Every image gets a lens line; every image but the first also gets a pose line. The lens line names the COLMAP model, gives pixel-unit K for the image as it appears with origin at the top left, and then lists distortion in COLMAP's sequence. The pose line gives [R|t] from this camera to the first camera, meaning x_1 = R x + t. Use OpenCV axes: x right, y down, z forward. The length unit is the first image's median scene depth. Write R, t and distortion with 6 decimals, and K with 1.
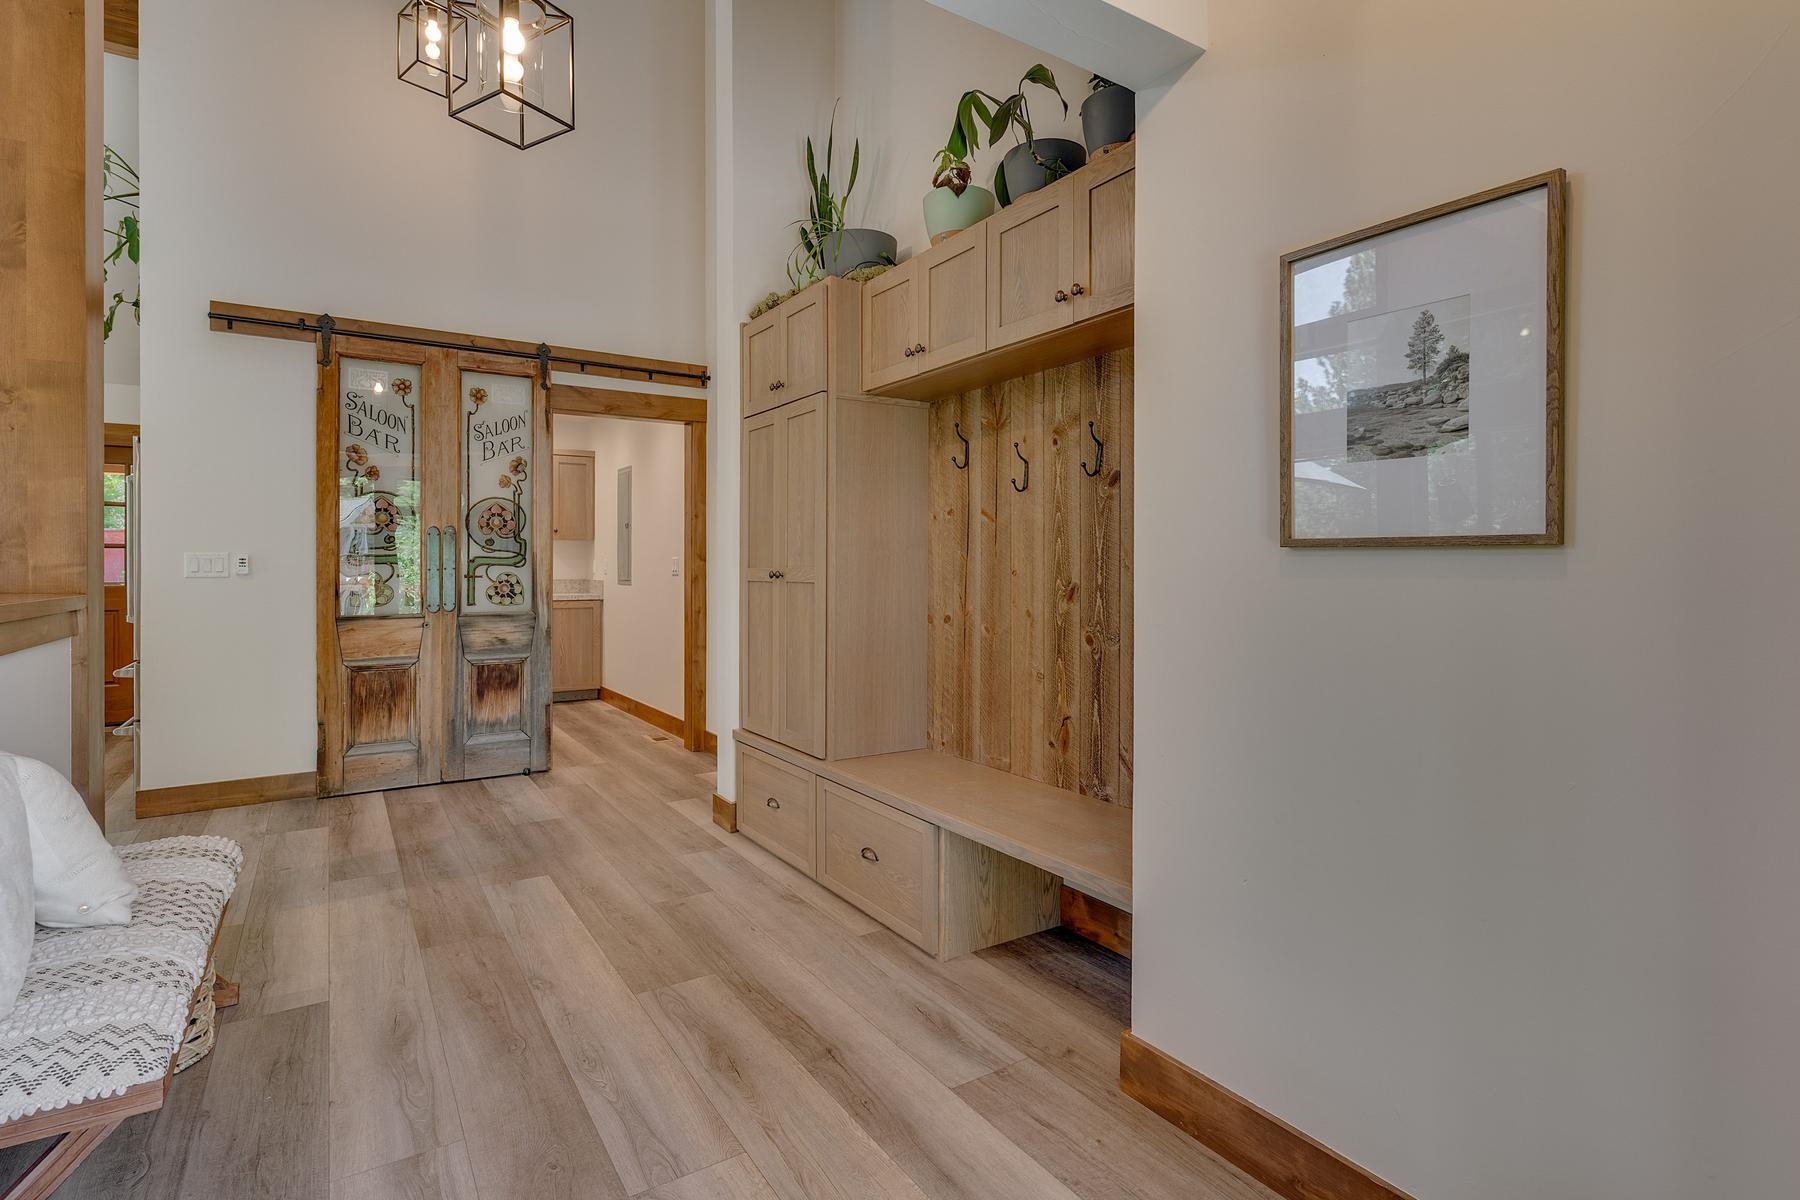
lens RADIAL K [[875.2, 0, 893.2], [0, 875.2, 574.2], [0, 0, 1]] dist [0.002091, -0.000239]
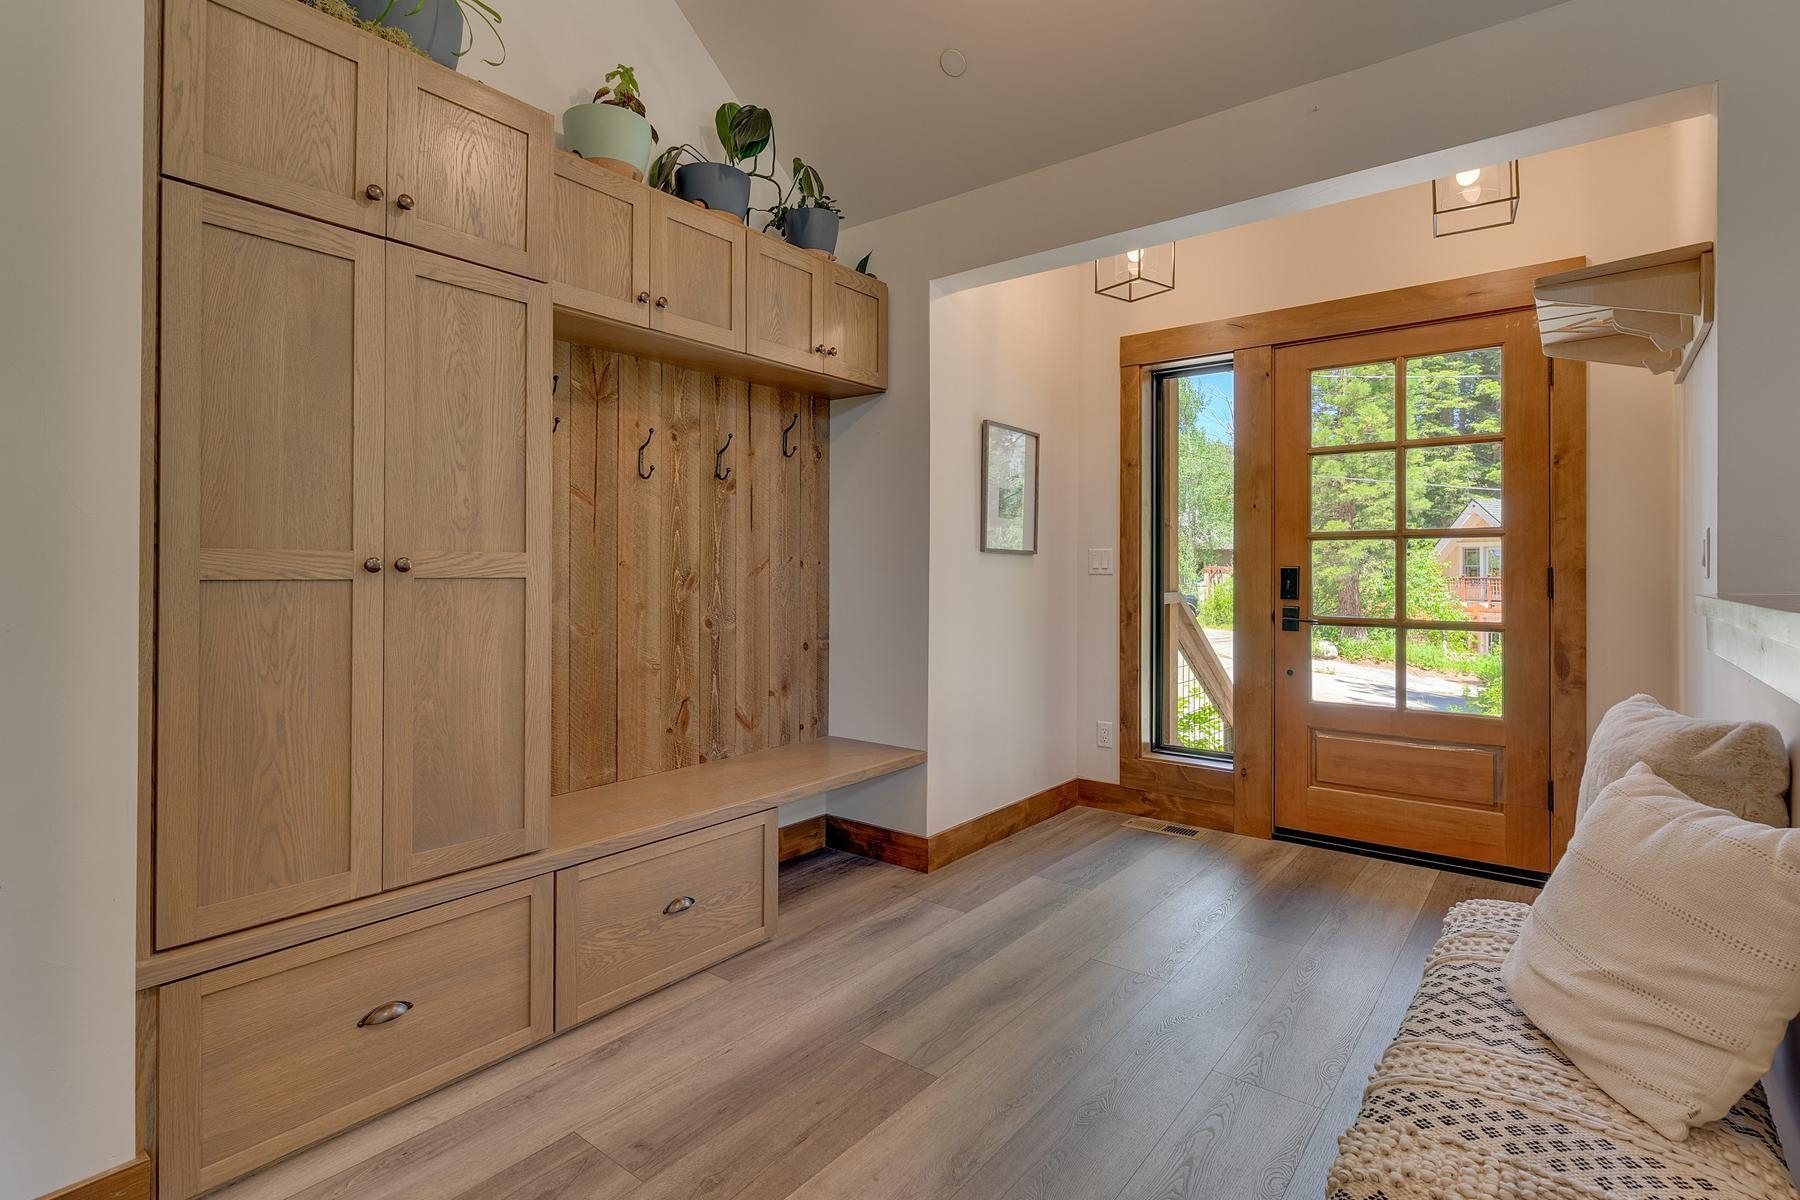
lens RADIAL K [[875.2, 0, 893.2], [0, 875.2, 574.2], [0, 0, 1]] dist [0.002091, -0.000239]
pose [[-0.323397, -0.005688, 0.946246, -0.896796], [0.005921, 0.999950, 0.008034, 0.004084], [-0.946245, 0.008201, -0.323347, 1.109315]]
